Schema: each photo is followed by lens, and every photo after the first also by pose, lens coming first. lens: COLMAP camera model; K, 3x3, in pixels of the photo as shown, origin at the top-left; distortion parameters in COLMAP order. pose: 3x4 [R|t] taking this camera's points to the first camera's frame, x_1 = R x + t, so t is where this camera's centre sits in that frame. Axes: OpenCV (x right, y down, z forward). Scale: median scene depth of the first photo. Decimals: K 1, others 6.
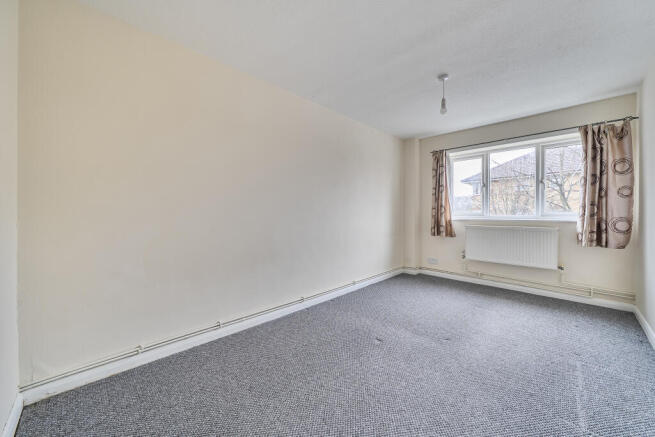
lens RADIAL K [[249.2, 0, 327.7], [0, 249.2, 212.4], [0, 0, 1]] dist [-0.002263, -0.000018]
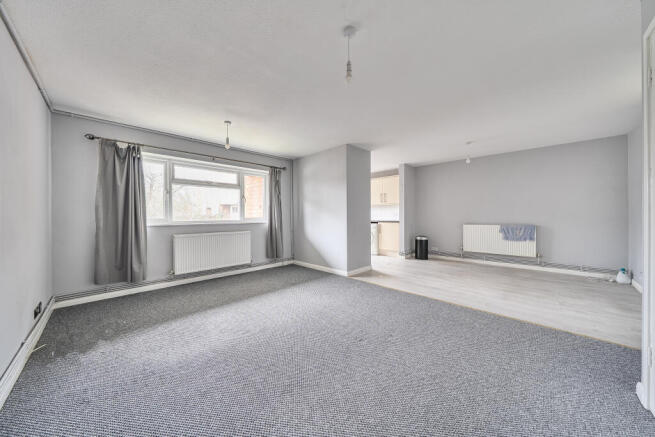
lens RADIAL K [[226.2, 0, 327.6], [0, 226.2, 217.7], [0, 0, 1]] dist [-0.001674, -0.000096]
pose [[0.004307, -0.004060, 0.999982, -0.594584], [0.005899, 0.999974, 0.004034, 0.001275], [-0.999973, 0.005881, 0.004330, 0.626026]]
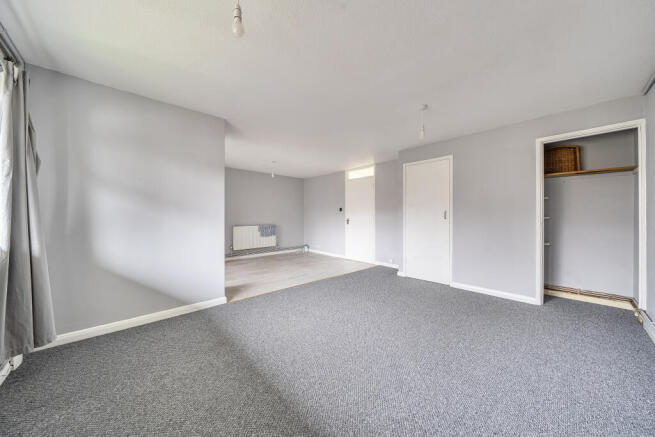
lens RADIAL K [[226.2, 0, 328.0], [0, 226.2, 218.2], [0, 0, 1]] dist [-0.001674, -0.000096]
pose [[-0.999550, 0.003968, 0.029728, 0.336406], [0.004185, 0.999965, 0.007228, -0.015737], [-0.029699, 0.007349, -0.999532, 1.544854]]
